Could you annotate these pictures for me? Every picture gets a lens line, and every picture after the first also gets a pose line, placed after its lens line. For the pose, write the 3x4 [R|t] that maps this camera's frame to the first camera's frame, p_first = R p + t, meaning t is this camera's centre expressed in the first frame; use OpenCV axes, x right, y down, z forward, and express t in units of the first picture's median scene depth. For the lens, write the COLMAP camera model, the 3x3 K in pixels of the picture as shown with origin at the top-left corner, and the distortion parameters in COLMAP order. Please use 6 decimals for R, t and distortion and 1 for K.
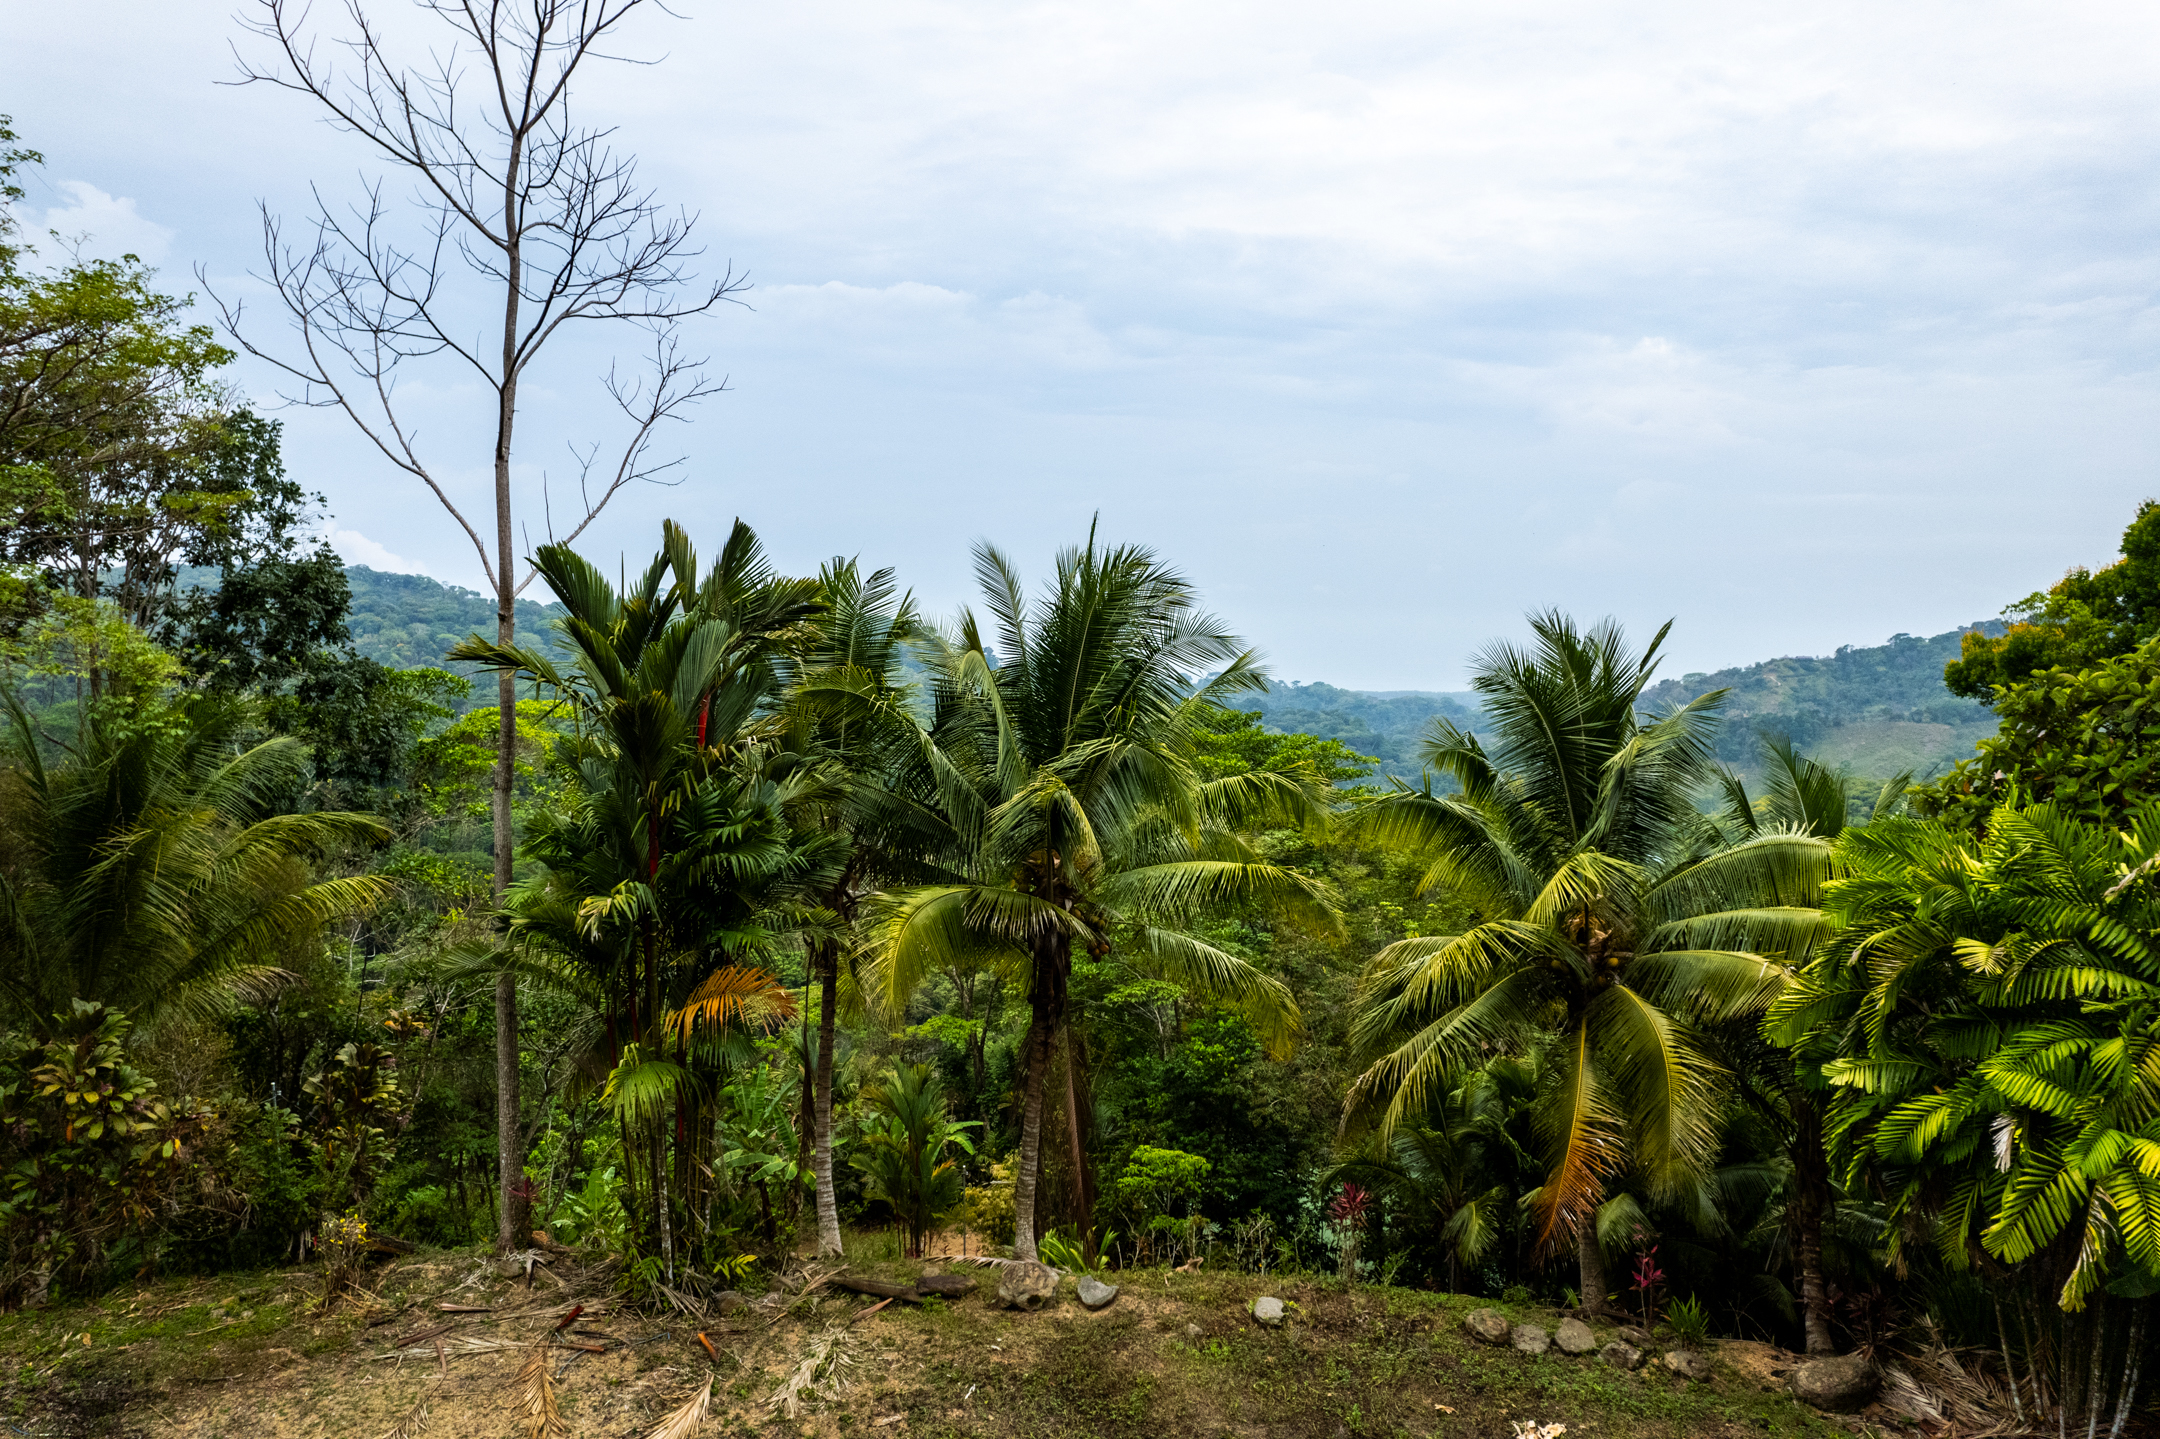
lens RADIAL K [[1378.1, 0, 1075.4], [0, 1378.1, 734.1], [0, 0, 1]] dist [-0.078223, 0.072726]
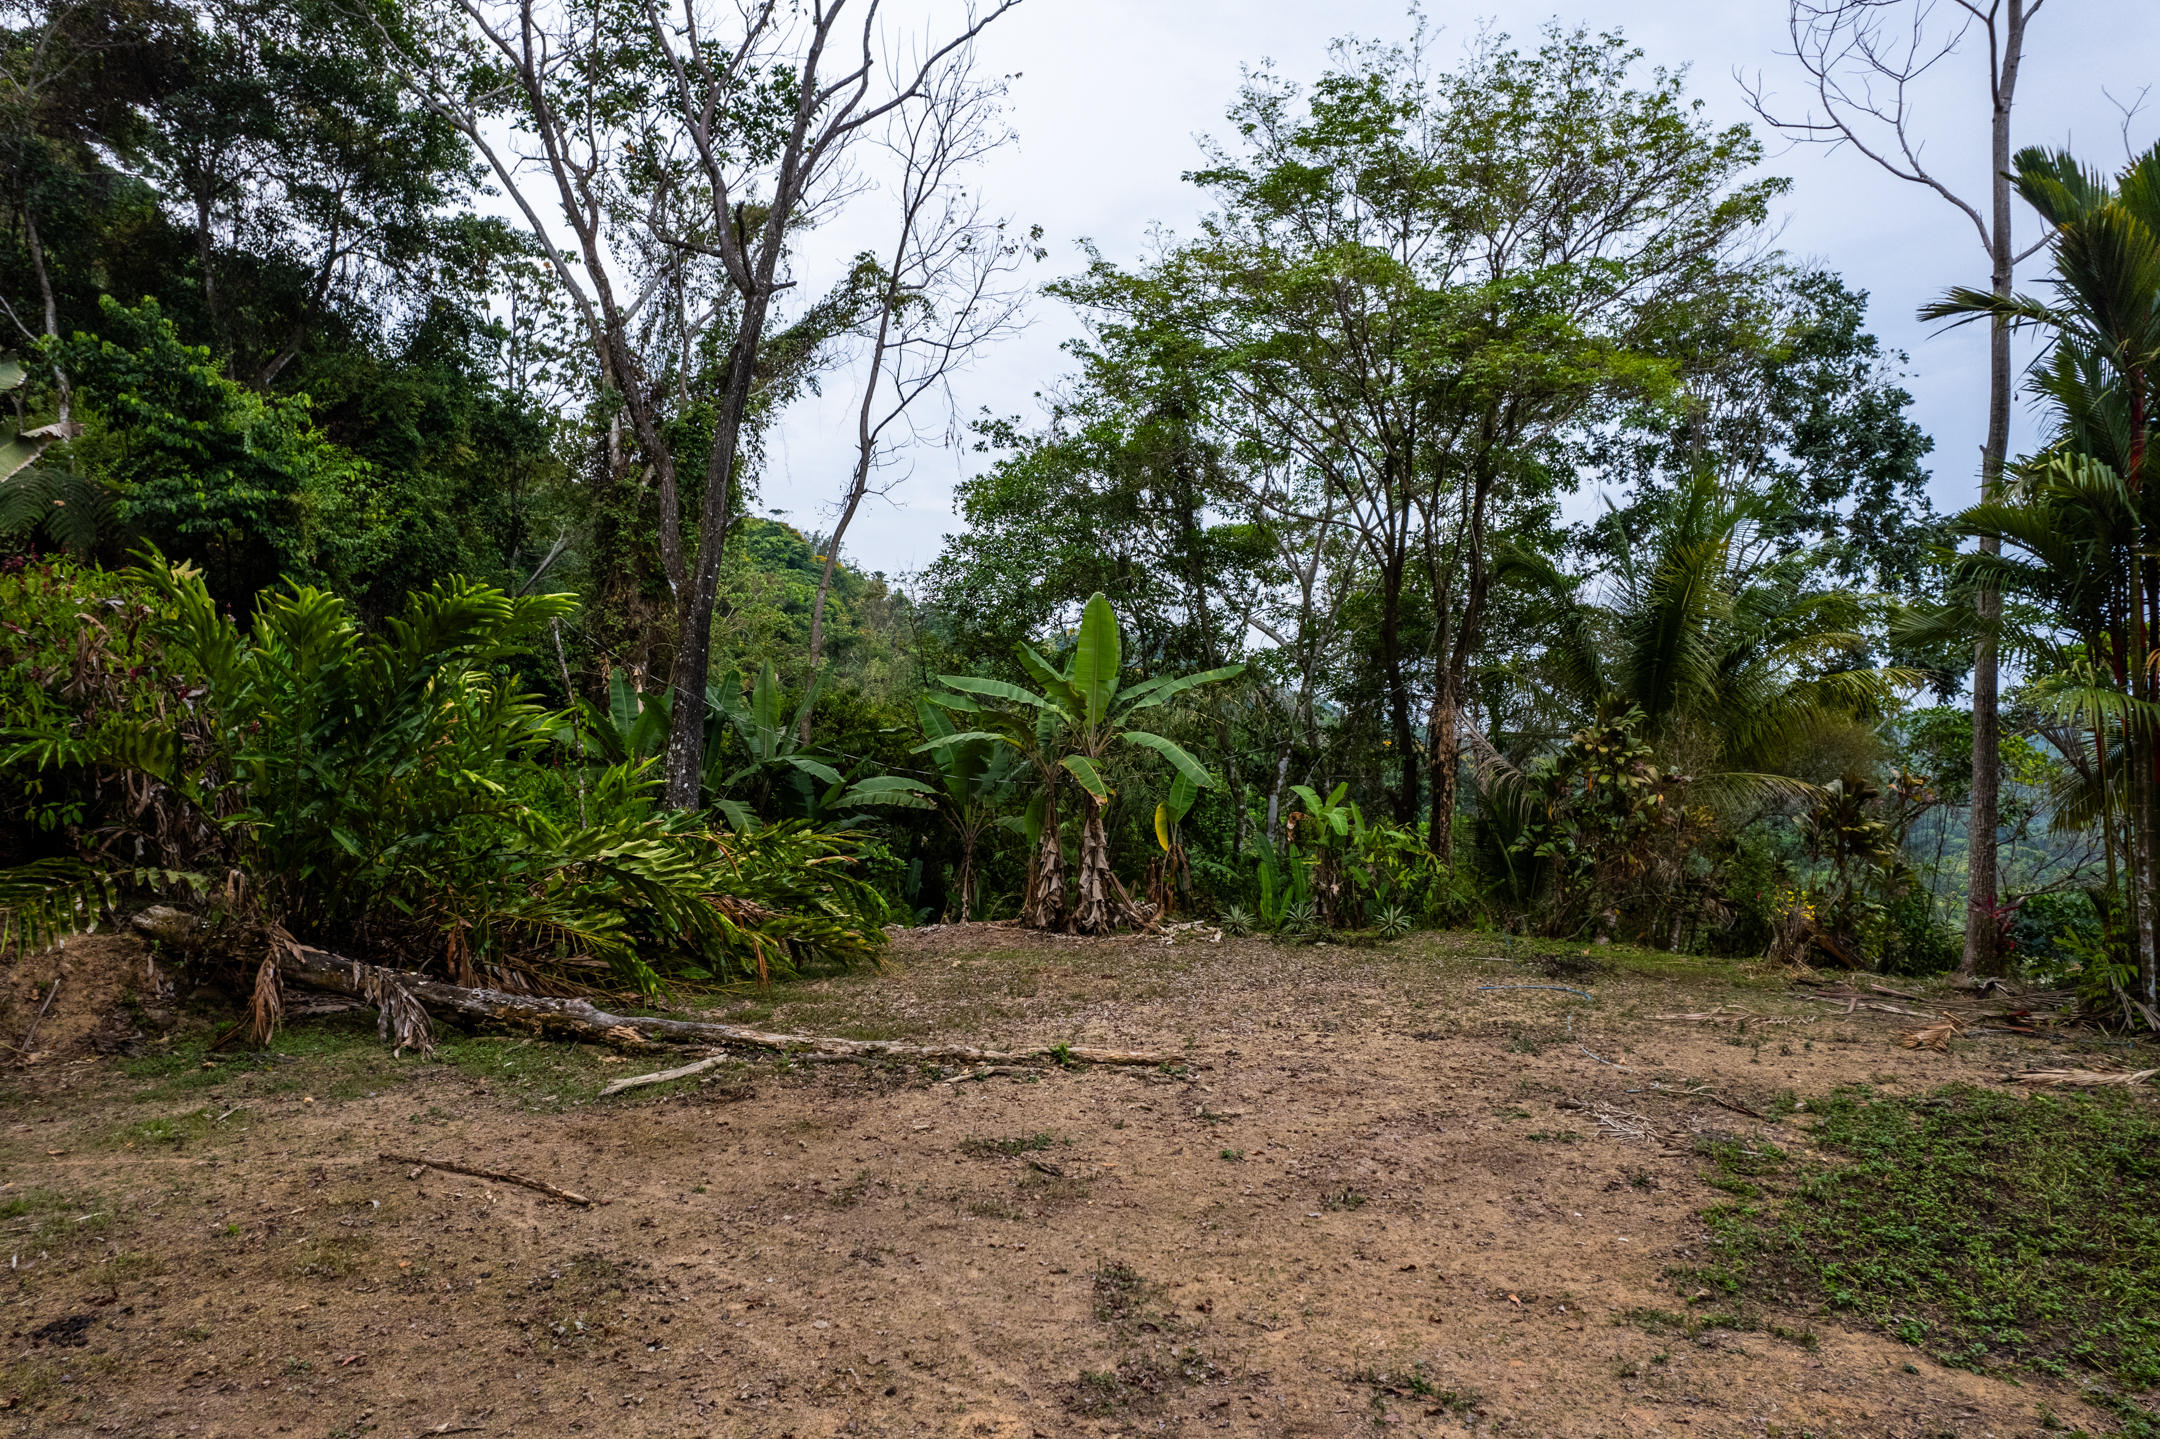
lens RADIAL K [[1378.1, 0, 1075.4], [0, 1378.1, 734.1], [0, 0, 1]] dist [-0.078223, 0.072726]
pose [[0.414931, -0.009727, -0.909801, 0.153853], [-0.092805, 0.994275, -0.052955, 0.319888], [0.905108, 0.106407, 0.411653, 0.070711]]
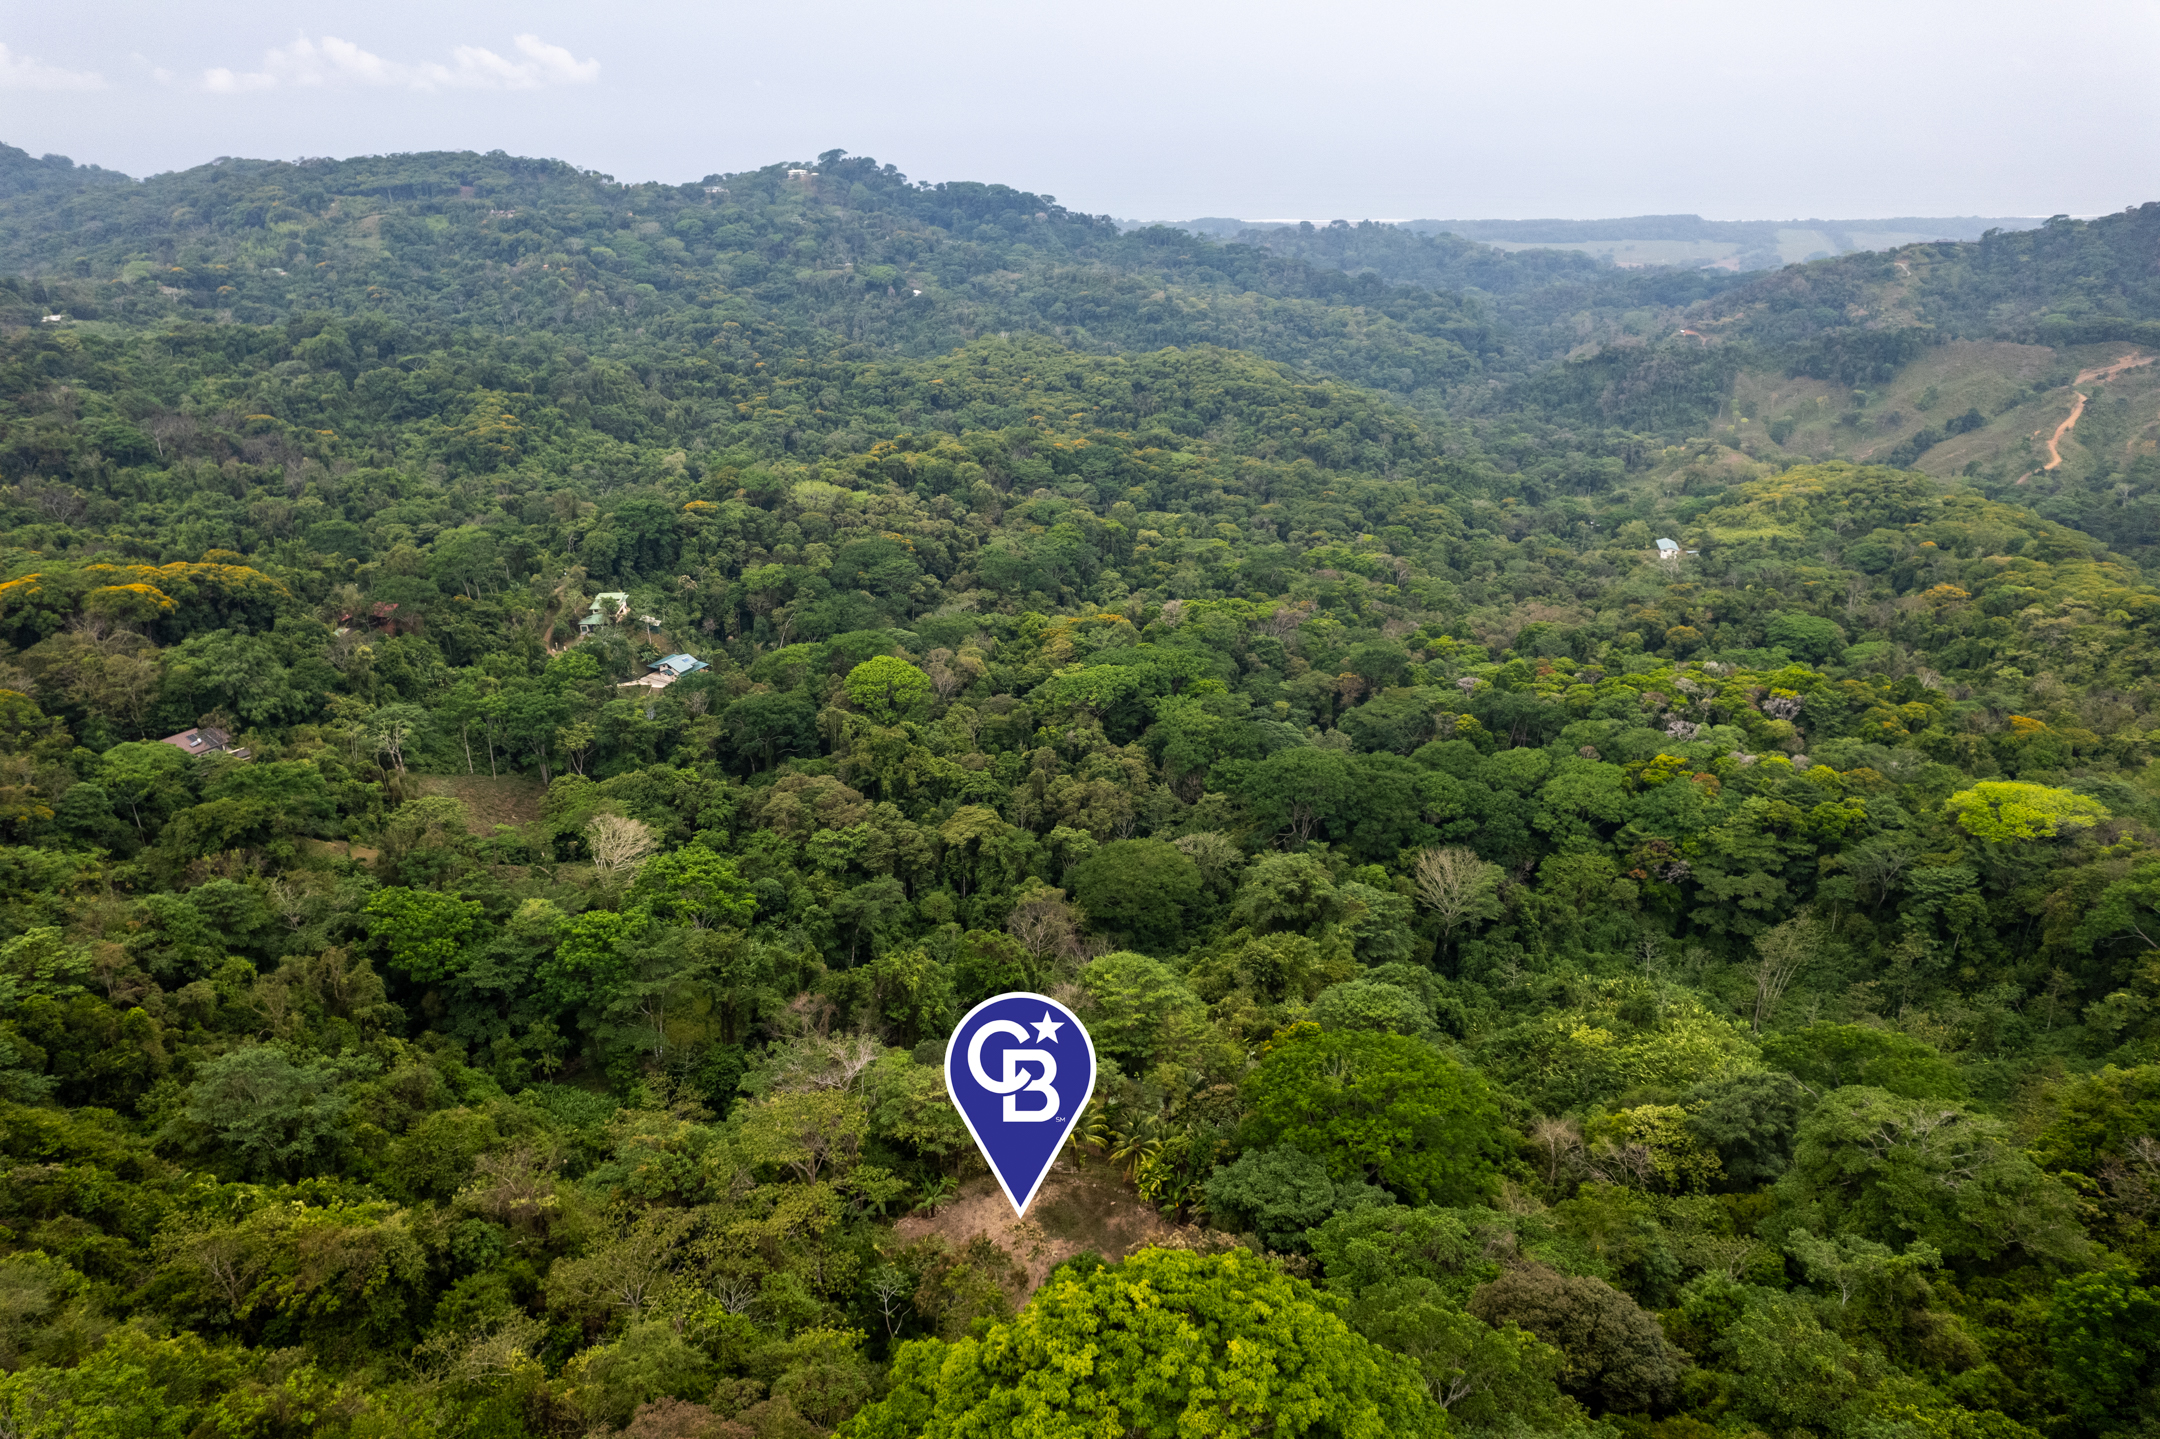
lens RADIAL K [[1381.2, 0, 1076.4], [0, 1381.2, 732.1], [0, 0, 1]] dist [-0.077814, 0.071398]
pose [[0.996251, 0.026144, -0.082470, 0.684761], [0.004119, 0.937832, 0.347064, -5.590616], [0.086417, -0.346102, 0.934208, -6.600866]]
